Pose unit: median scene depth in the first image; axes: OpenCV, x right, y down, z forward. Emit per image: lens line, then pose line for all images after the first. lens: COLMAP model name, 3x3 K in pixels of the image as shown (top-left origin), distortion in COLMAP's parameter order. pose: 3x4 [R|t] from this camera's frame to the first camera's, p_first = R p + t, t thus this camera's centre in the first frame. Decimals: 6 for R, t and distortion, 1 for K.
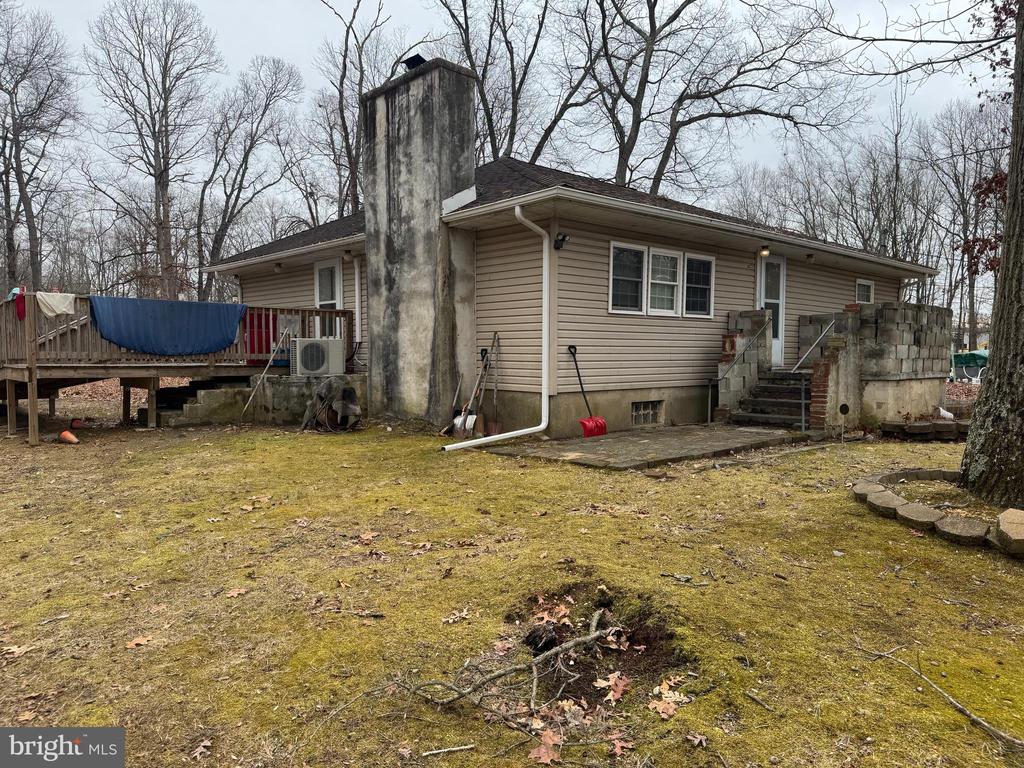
lens RADIAL K [[706.9, 0, 512.2], [0, 706.9, 387.5], [0, 0, 1]] dist [0.108754, -0.135493]
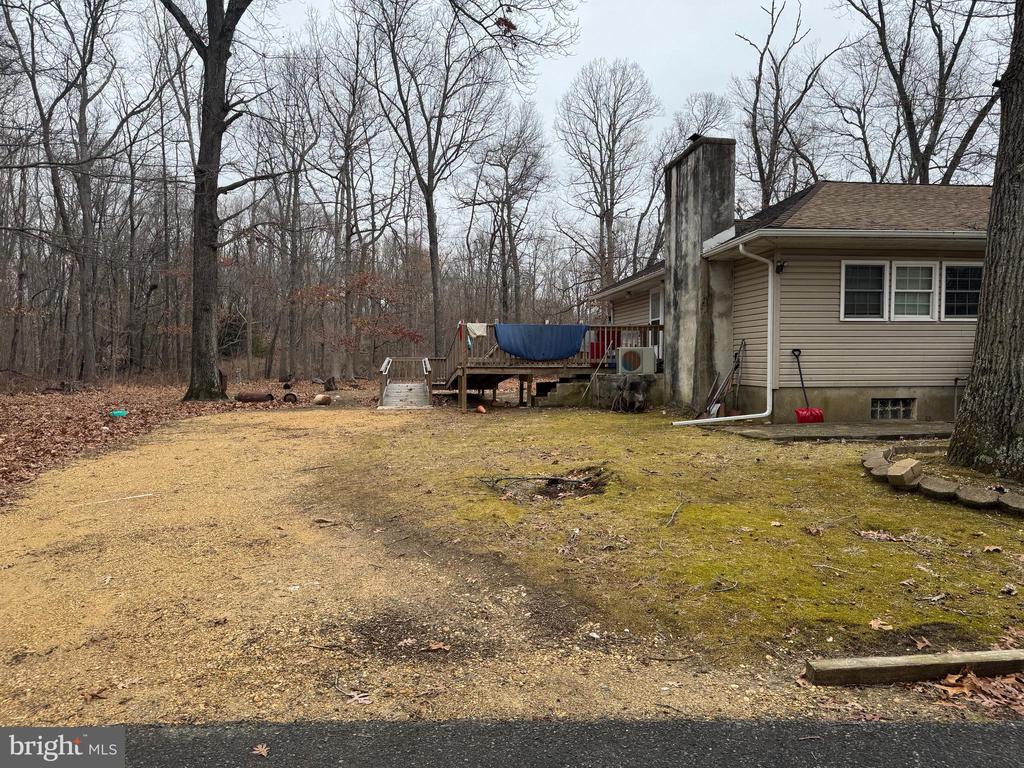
lens RADIAL K [[706.9, 0, 512.2], [0, 706.9, 387.5], [0, 0, 1]] dist [0.108754, -0.135493]
pose [[0.814666, 0.017154, -0.579677, 0.360139], [-0.023919, 0.999706, -0.004032, 0.021531], [0.579437, 0.017150, 0.814836, -0.267430]]
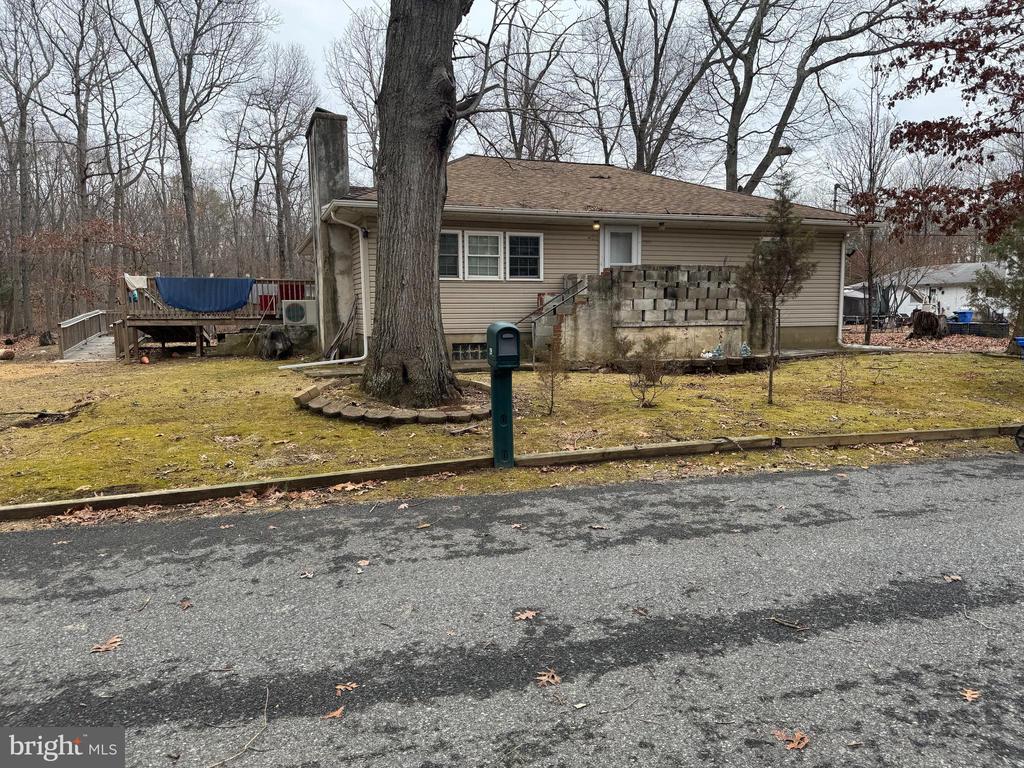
lens RADIAL K [[702.0, 0, 516.8], [0, 702.0, 392.8], [0, 0, 1]] dist [0.098705, -0.154322]
pose [[0.929803, 0.032200, -0.366647, 0.783719], [-0.007800, 0.997666, 0.067839, 0.022974], [0.367976, -0.060218, 0.927883, -0.244162]]
